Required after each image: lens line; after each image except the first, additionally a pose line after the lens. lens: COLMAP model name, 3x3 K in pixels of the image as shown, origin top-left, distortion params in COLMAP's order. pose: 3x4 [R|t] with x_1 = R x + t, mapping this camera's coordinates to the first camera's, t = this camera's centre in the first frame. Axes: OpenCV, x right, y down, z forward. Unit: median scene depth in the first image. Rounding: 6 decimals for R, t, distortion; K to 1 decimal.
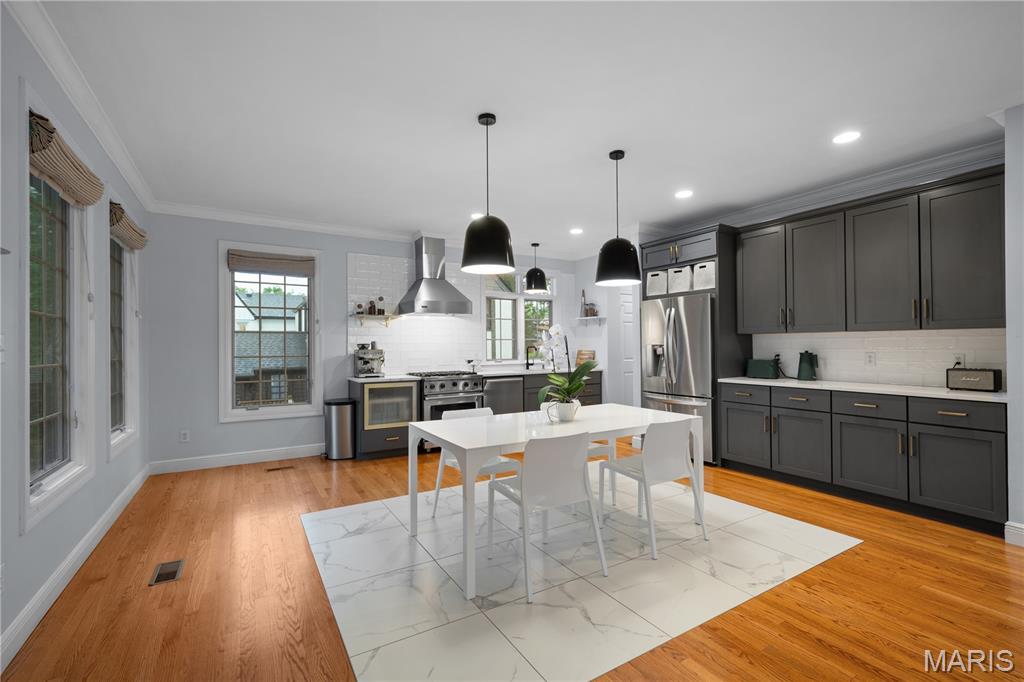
lens RADIAL K [[443.1, 0, 511.6], [0, 443.1, 344.5], [0, 0, 1]] dist [0.002386, 0.000782]
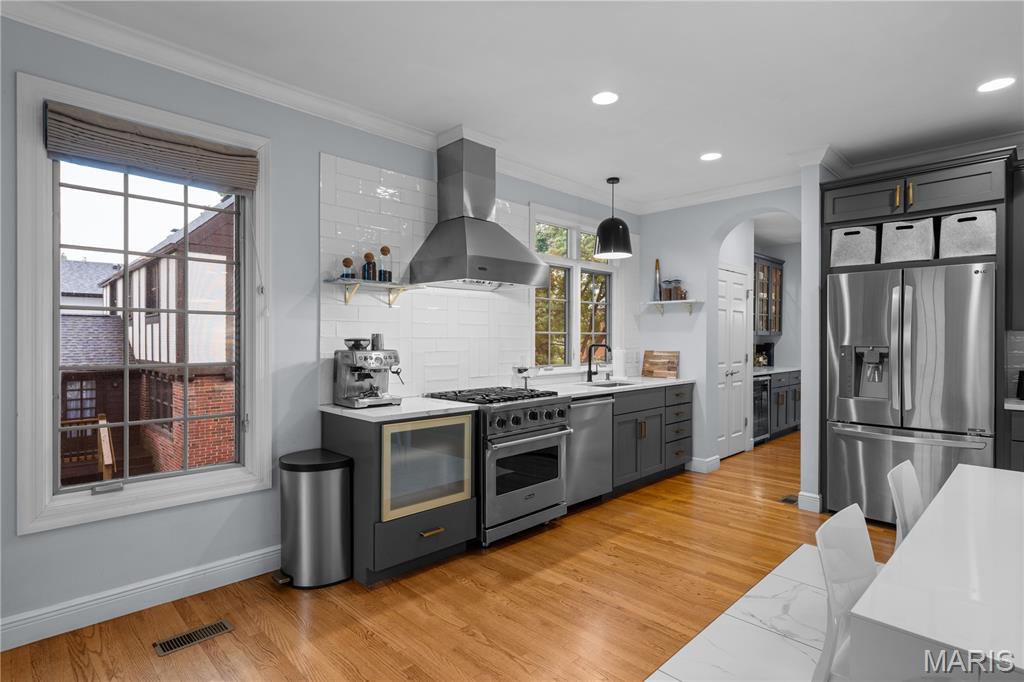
lens RADIAL K [[515.6, 0, 511.5], [0, 515.6, 342.4], [0, 0, 1]] dist [-0.001998, -0.000158]
pose [[0.971780, 0.009544, 0.235696, -0.302571], [-0.011494, 0.999910, 0.006899, -0.002992], [-0.235609, -0.009413, 0.971802, 0.401447]]
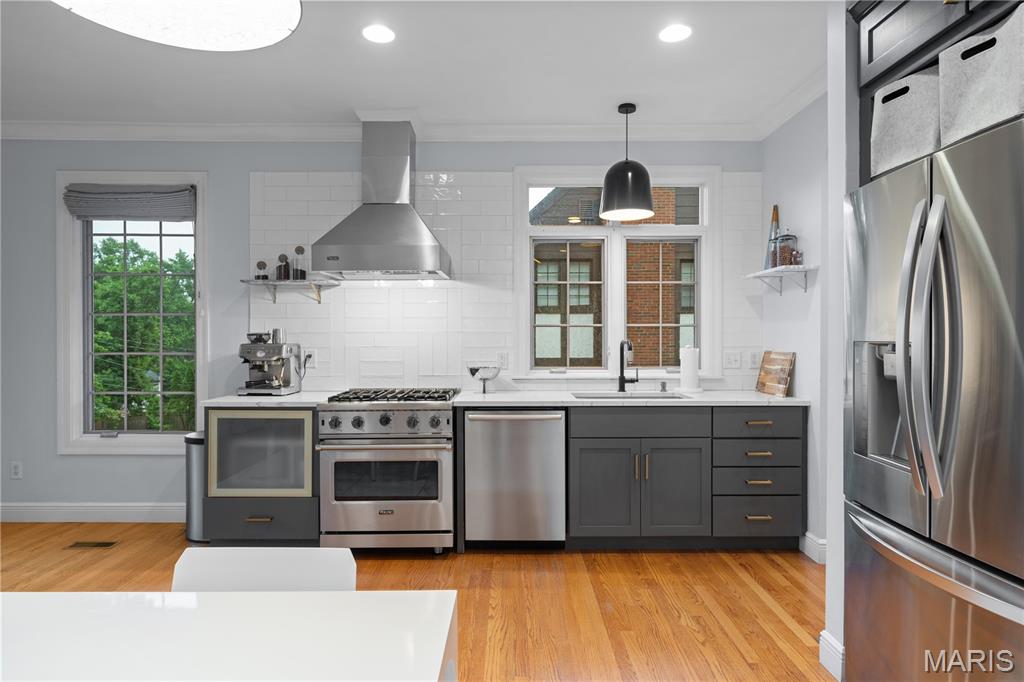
lens RADIAL K [[571.1, 0, 512.0], [0, 571.1, 343.2], [0, 0, 1]] dist [0.002340, -0.000644]
pose [[0.861000, 0.013968, -0.508414, 0.294120], [-0.005970, 0.999831, 0.017359, -0.003275], [0.508571, -0.011911, 0.860938, 0.549345]]
